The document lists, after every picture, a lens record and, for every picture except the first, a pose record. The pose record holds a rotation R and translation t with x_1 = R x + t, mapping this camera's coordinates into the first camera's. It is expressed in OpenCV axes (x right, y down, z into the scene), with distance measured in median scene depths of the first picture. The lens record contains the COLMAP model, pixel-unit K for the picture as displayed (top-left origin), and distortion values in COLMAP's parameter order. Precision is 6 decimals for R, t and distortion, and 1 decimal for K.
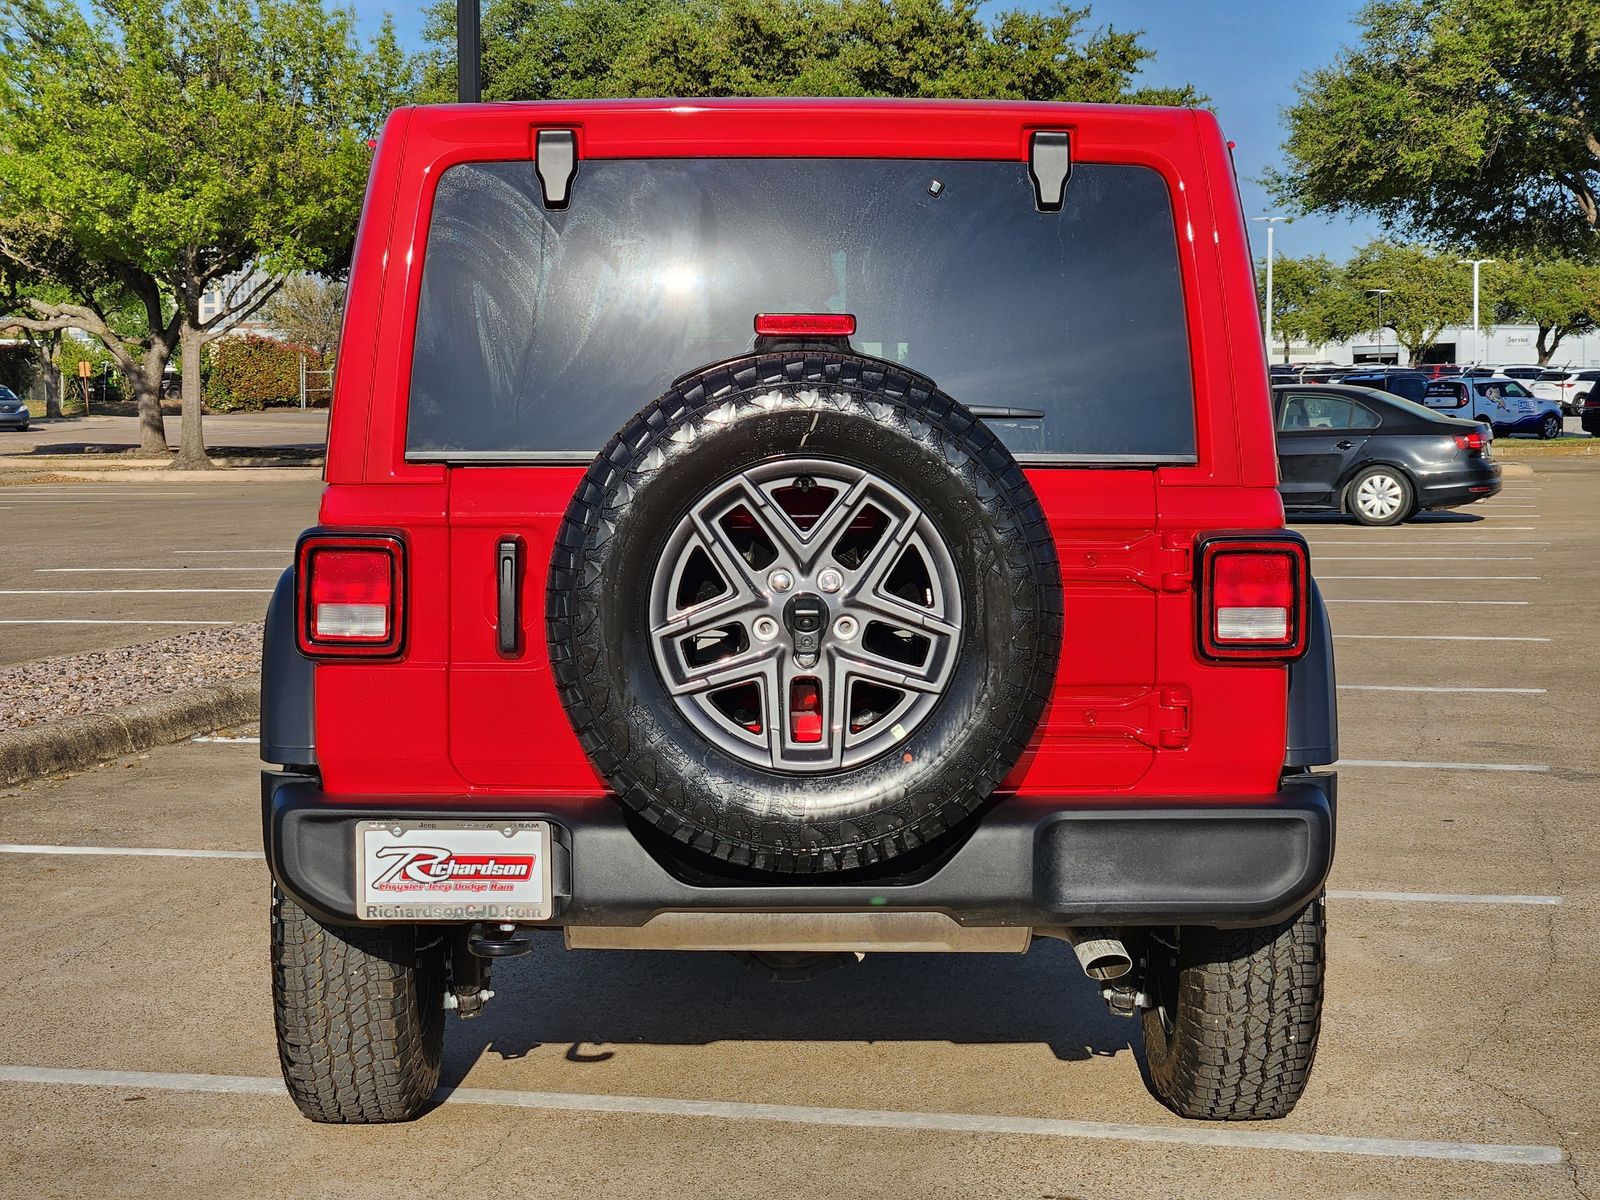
lens RADIAL K [[3073.2, 0, 786.4], [0, 3073.2, 598.5], [0, 0, 1]] dist [-0.431273, 4.568313]
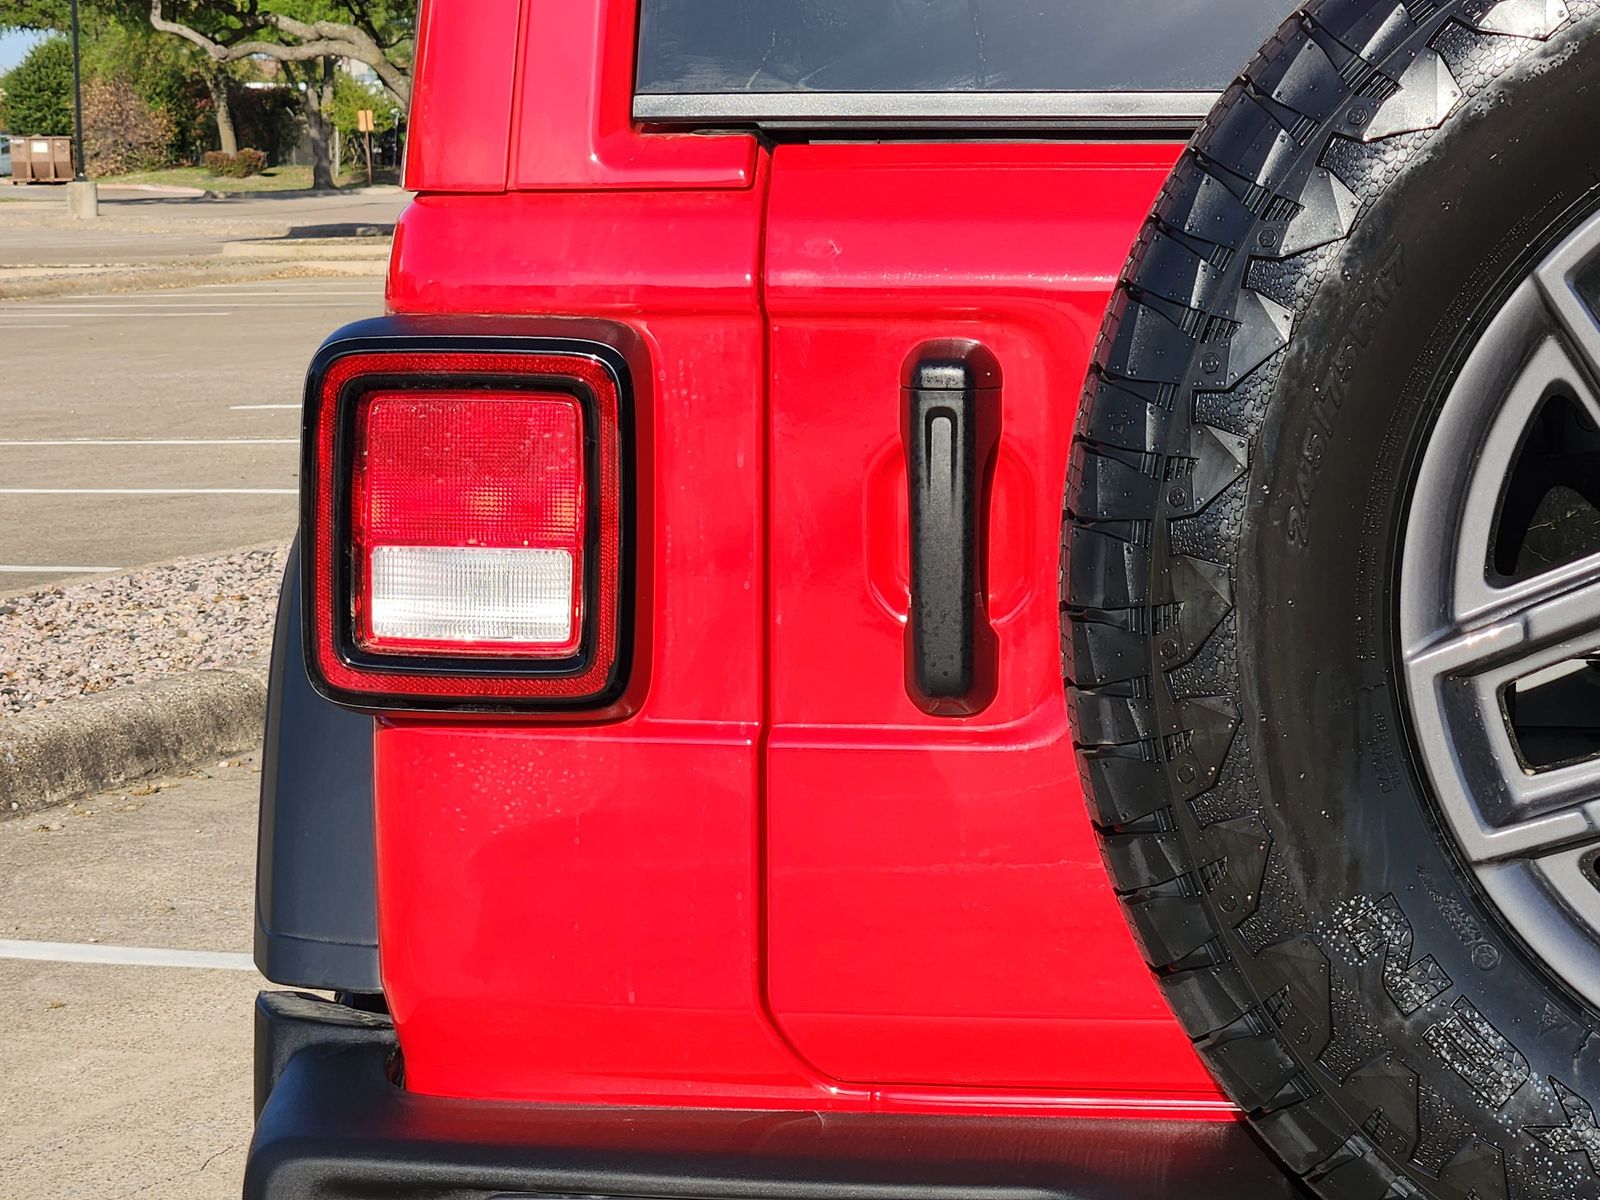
lens RADIAL K [[4346.5, 0, 800.0], [0, 4346.5, 600.0], [0, 0, 1]] dist [-0.128864, 0.224345]
pose [[0.991944, 0.007651, -0.126445, -0.048773], [-0.003122, 0.999348, 0.035976, -0.010225], [0.126638, -0.035291, 0.991321, 0.553388]]
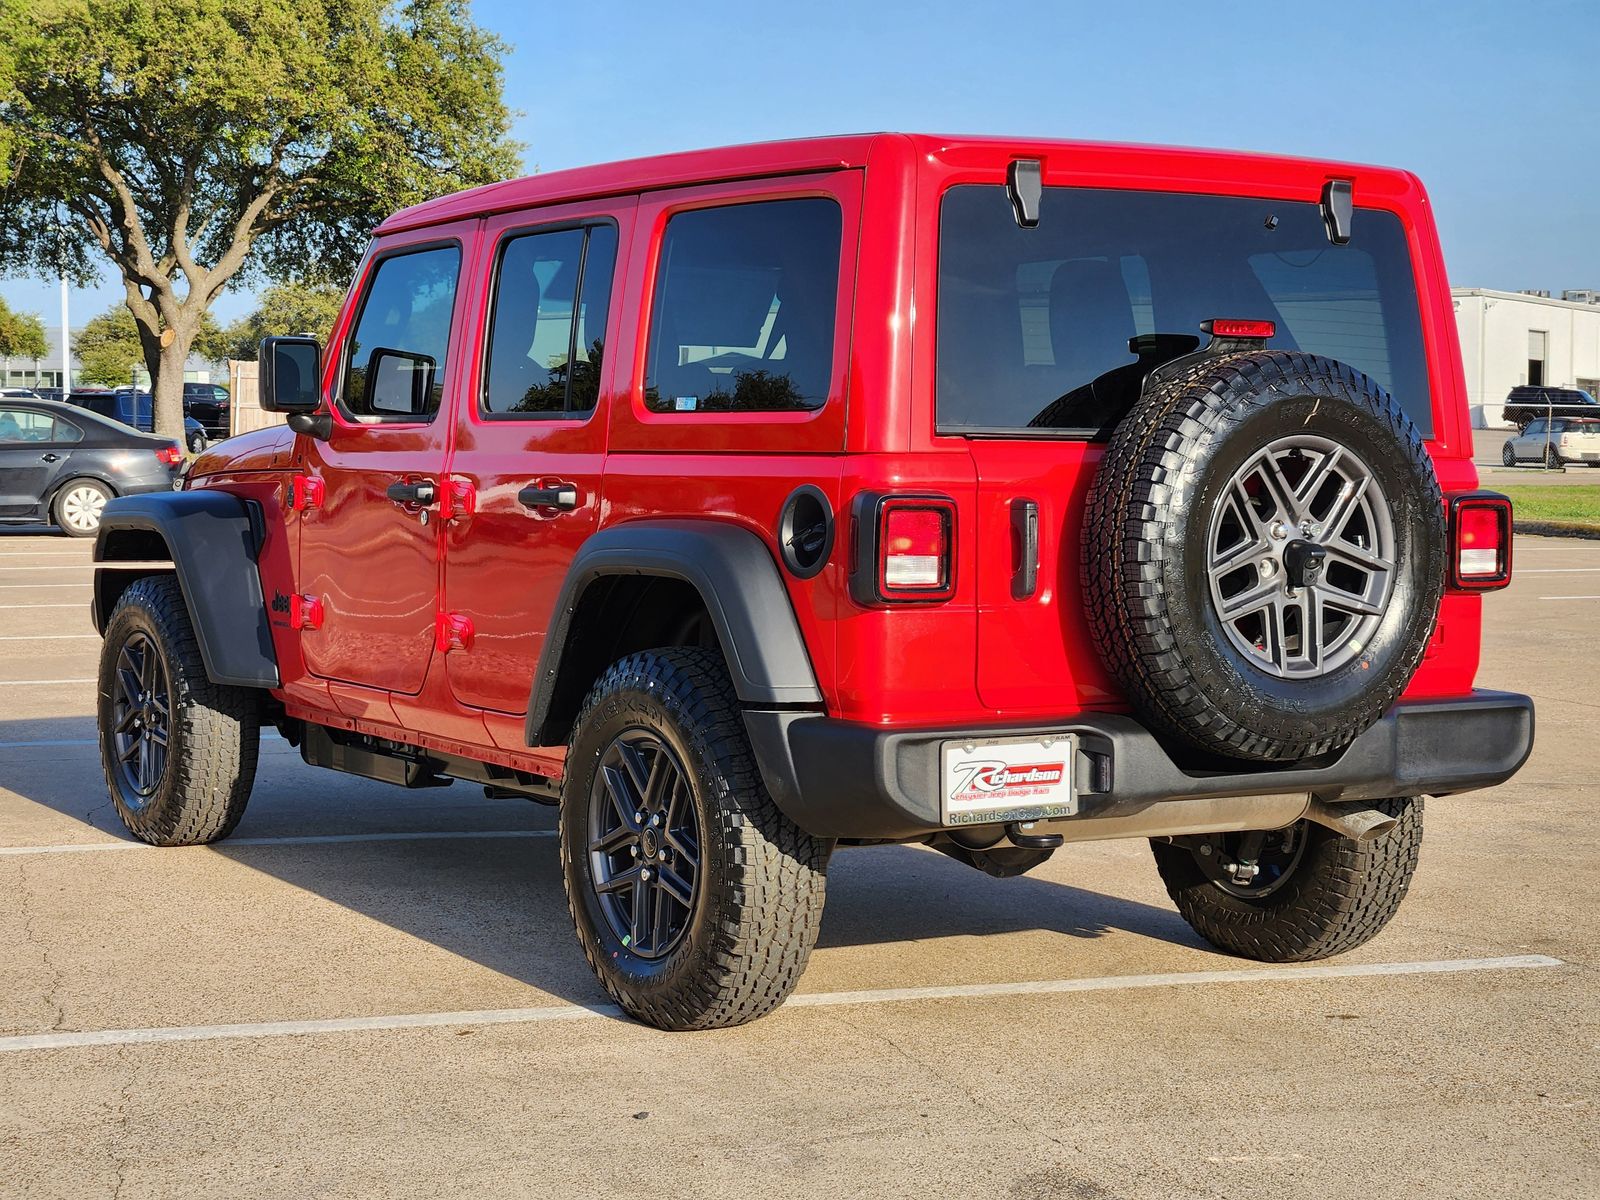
lens RADIAL K [[3073.2, 0, 786.4], [0, 3073.2, 598.5], [0, 0, 1]] dist [-0.431273, 4.568313]
pose [[0.860067, -0.022872, 0.509668, -0.813036], [0.026401, 0.999651, 0.000309, 0.016748], [-0.509497, 0.013190, 0.860371, 0.019866]]
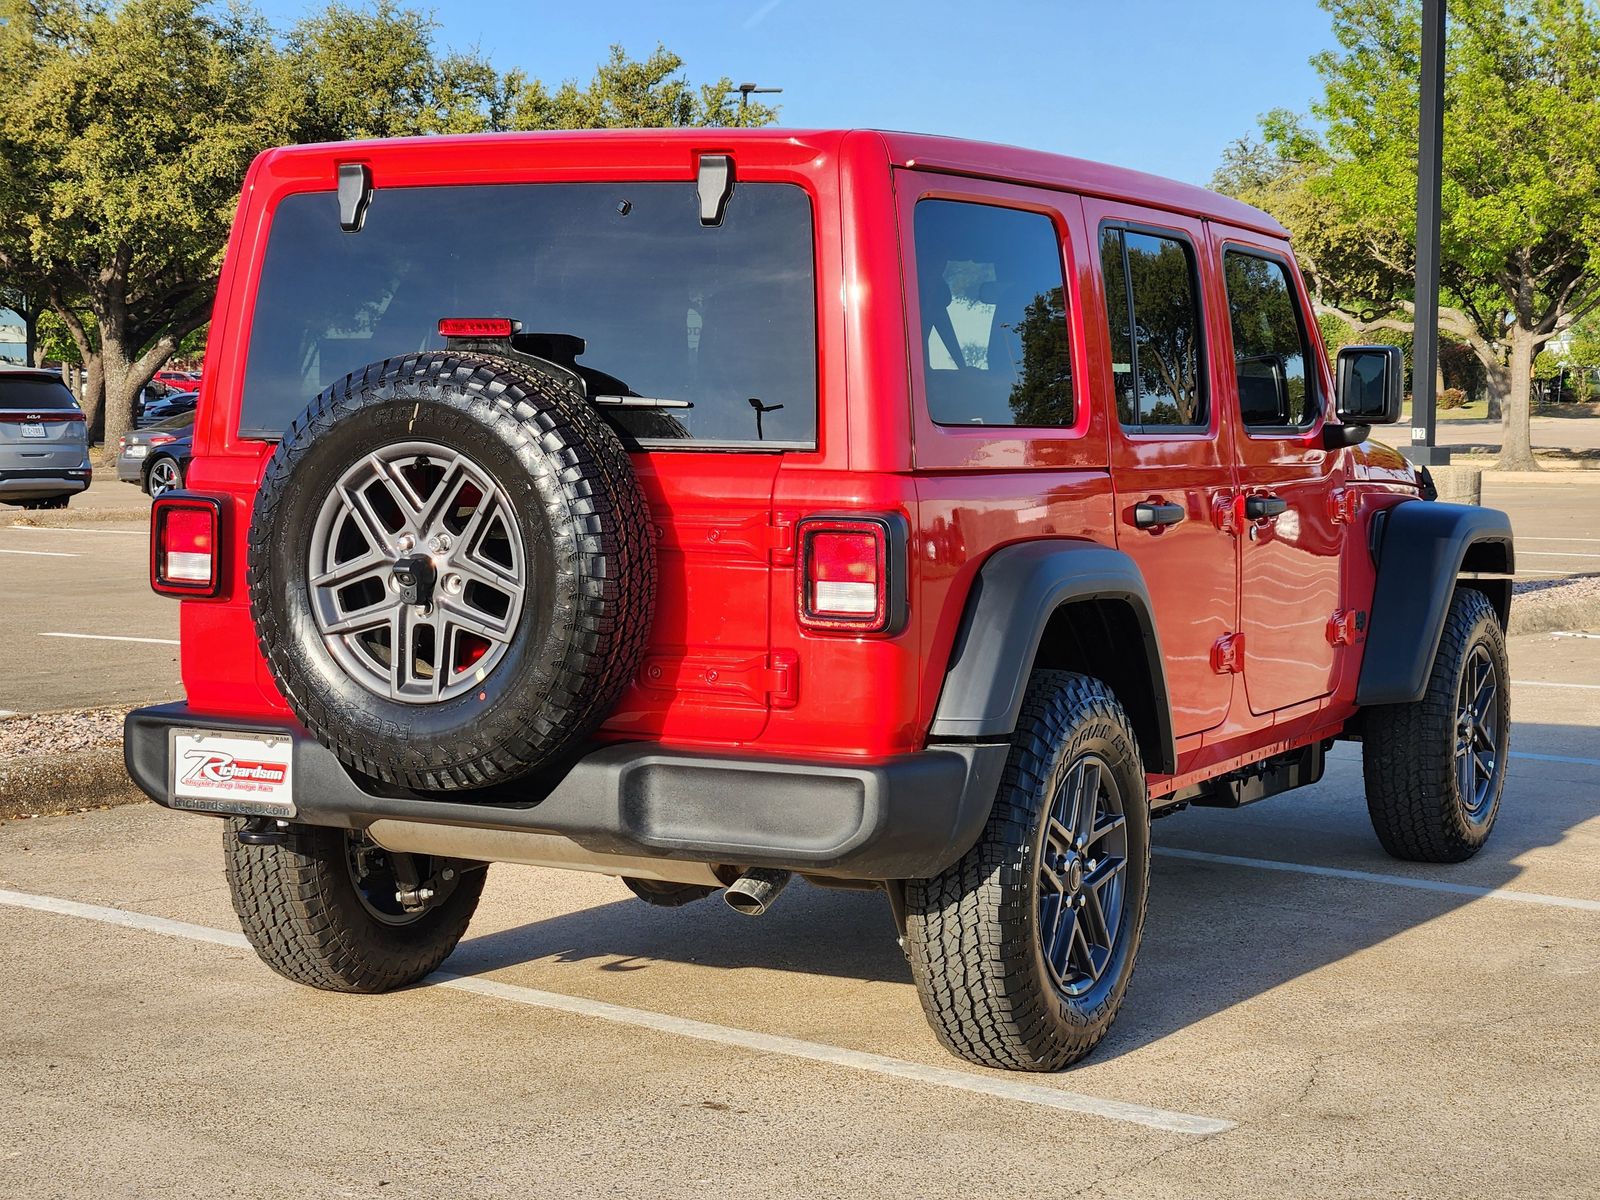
lens RADIAL K [[3073.2, 0, 786.4], [0, 3073.2, 598.5], [0, 0, 1]] dist [-0.431273, 4.568313]
pose [[0.883657, 0.037712, -0.466613, 0.678119], [-0.038477, 0.999228, 0.007892, 0.000865], [0.466551, 0.010980, 0.884426, 0.019074]]
